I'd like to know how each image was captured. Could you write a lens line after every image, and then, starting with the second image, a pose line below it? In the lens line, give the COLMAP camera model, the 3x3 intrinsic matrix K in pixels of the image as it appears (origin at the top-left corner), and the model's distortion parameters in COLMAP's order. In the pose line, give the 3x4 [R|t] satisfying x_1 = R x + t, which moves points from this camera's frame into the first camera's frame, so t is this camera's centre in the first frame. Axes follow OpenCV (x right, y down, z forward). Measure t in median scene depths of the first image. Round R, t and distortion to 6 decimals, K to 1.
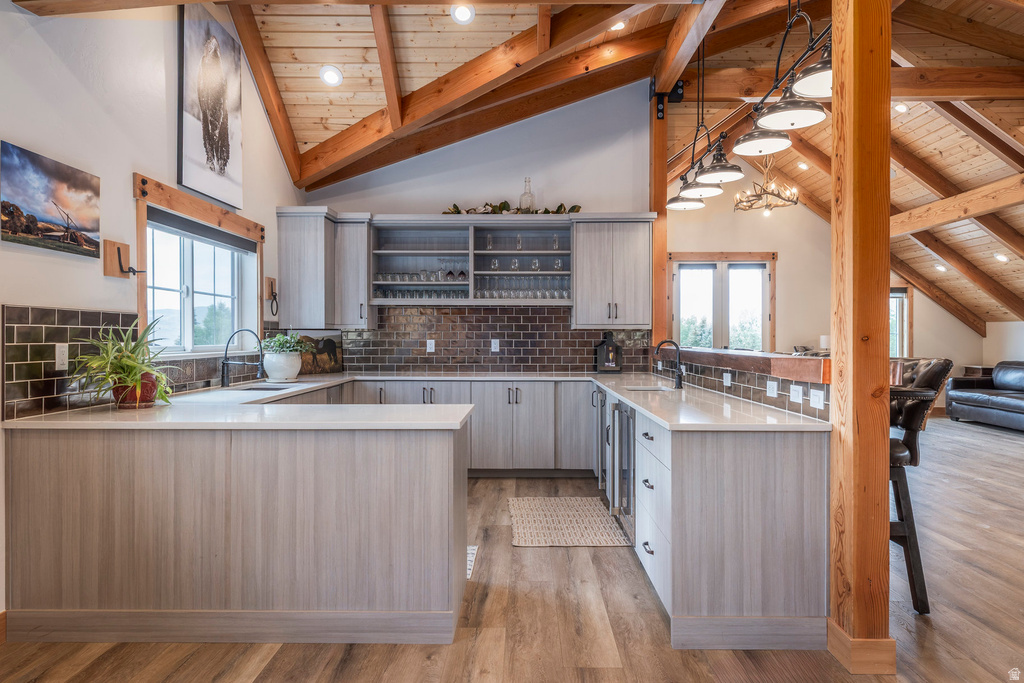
lens RADIAL K [[655.1, 0, 504.8], [0, 655.1, 338.5], [0, 0, 1]] dist [0.006620, 0.001061]
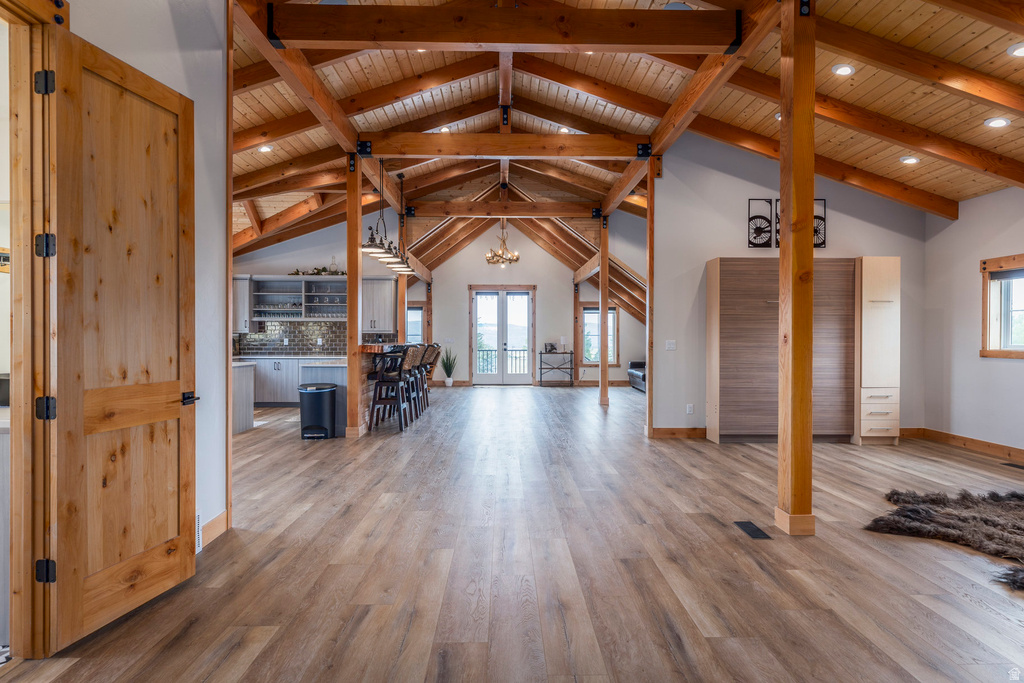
lens RADIAL K [[614.2, 0, 513.5], [0, 614.2, 340.7], [0, 0, 1]] dist [0.006668, 0.000497]
pose [[0.999245, 0.000484, 0.038844, 0.550646], [-0.000582, 0.999997, 0.002505, 0.003818], [-0.038843, -0.002526, 0.999242, -0.946659]]
